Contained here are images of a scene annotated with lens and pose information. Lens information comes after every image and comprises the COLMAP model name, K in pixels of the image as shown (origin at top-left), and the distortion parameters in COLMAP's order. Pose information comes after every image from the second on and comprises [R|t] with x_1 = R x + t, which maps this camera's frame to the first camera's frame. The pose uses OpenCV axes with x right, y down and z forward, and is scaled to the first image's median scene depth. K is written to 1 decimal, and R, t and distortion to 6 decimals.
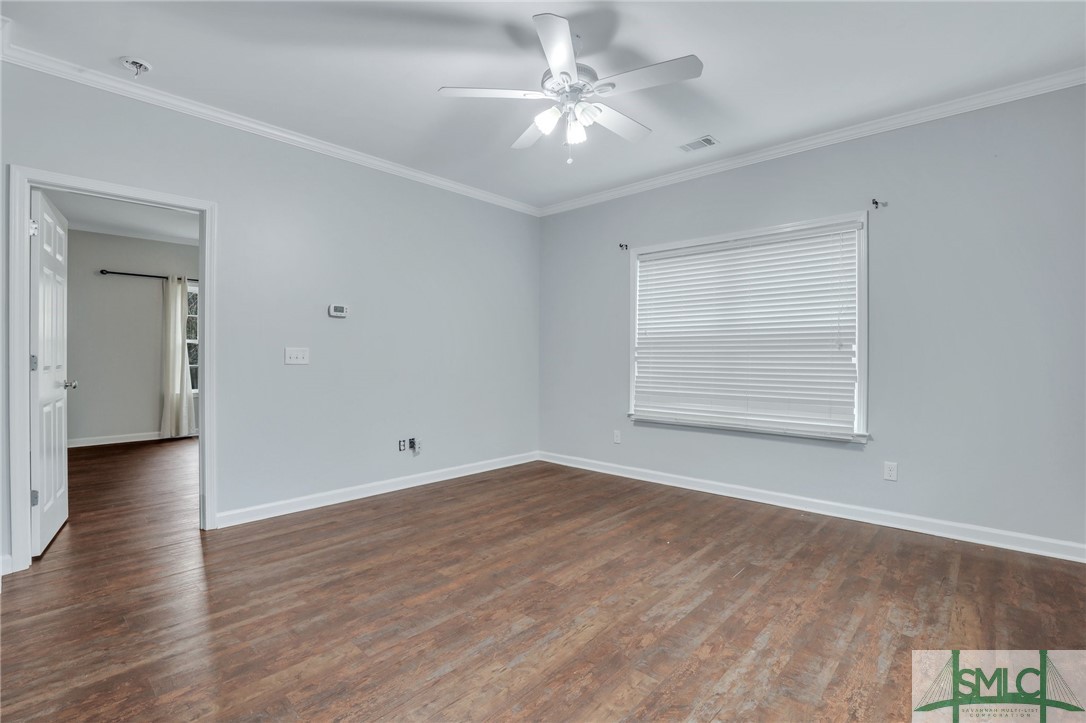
lens RADIAL K [[497.7, 0, 549.1], [0, 497.7, 355.6], [0, 0, 1]] dist [-0.030597, 0.002173]
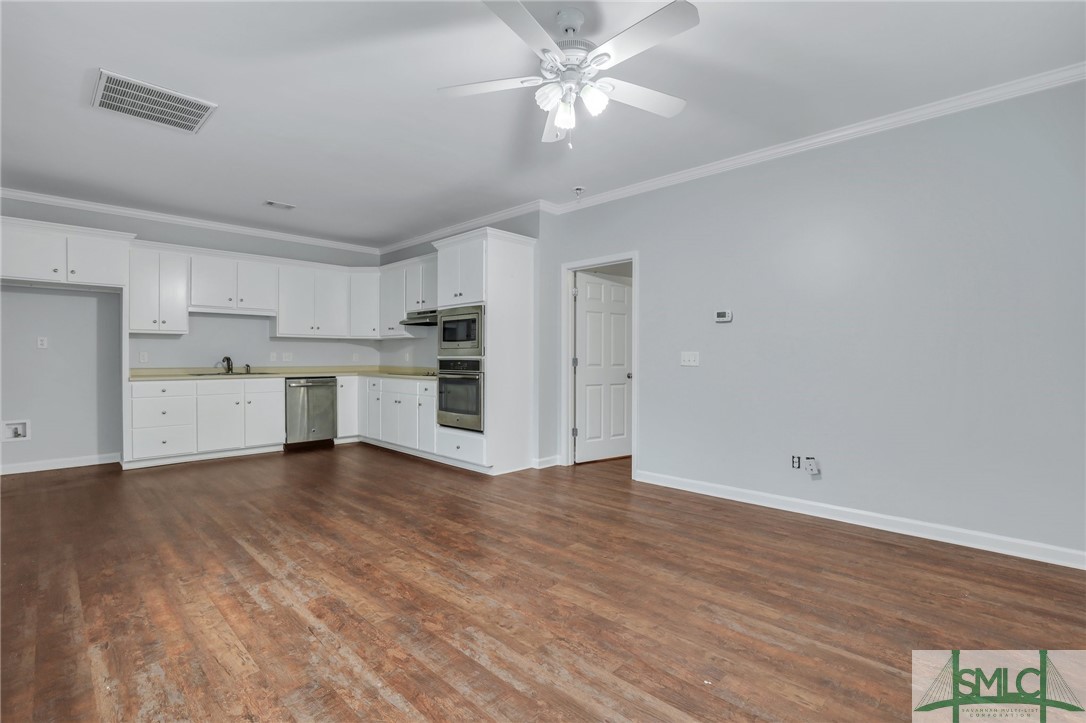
lens RADIAL K [[497.7, 0, 548.8], [0, 497.7, 360.7], [0, 0, 1]] dist [-0.030597, 0.002173]
pose [[-0.025654, 0.002043, -0.999669, 0.919773], [-0.000607, 0.999998, 0.002059, 0.003699], [0.999671, 0.000659, -0.025653, 0.938221]]
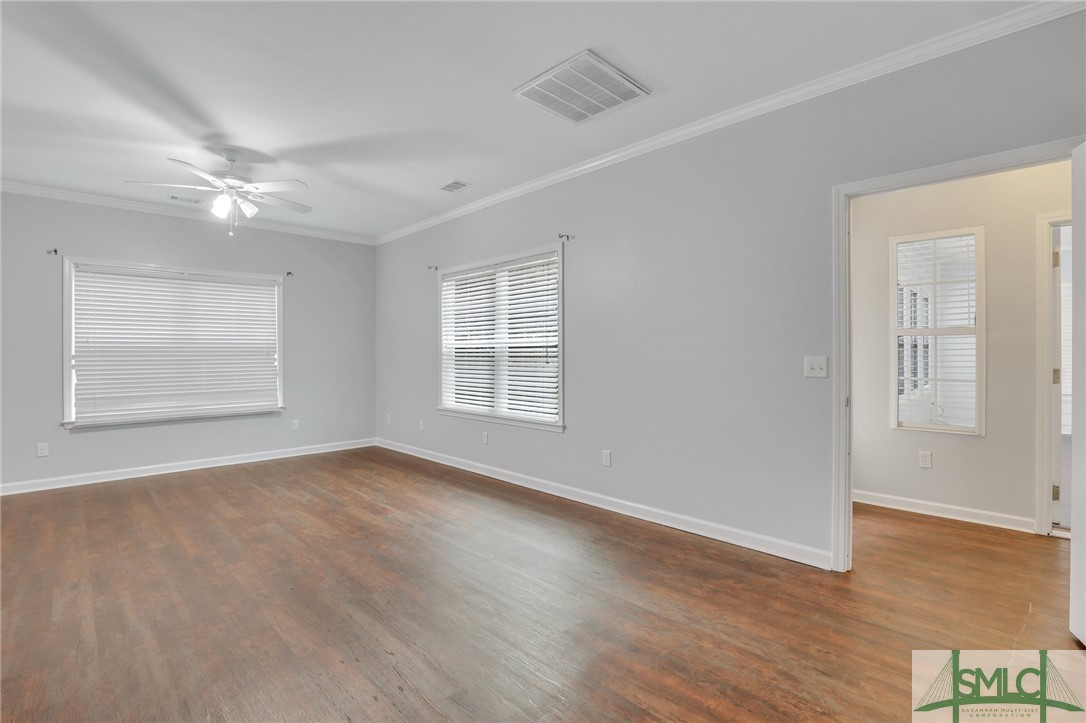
lens RADIAL K [[497.7, 0, 542.9], [0, 497.7, 357.2], [0, 0, 1]] dist [-0.030597, 0.002173]
pose [[0.063057, -0.009980, 0.997960, -1.295994], [0.003993, 0.999945, 0.009747, -0.032377], [-0.998002, 0.003370, 0.063093, -0.020122]]
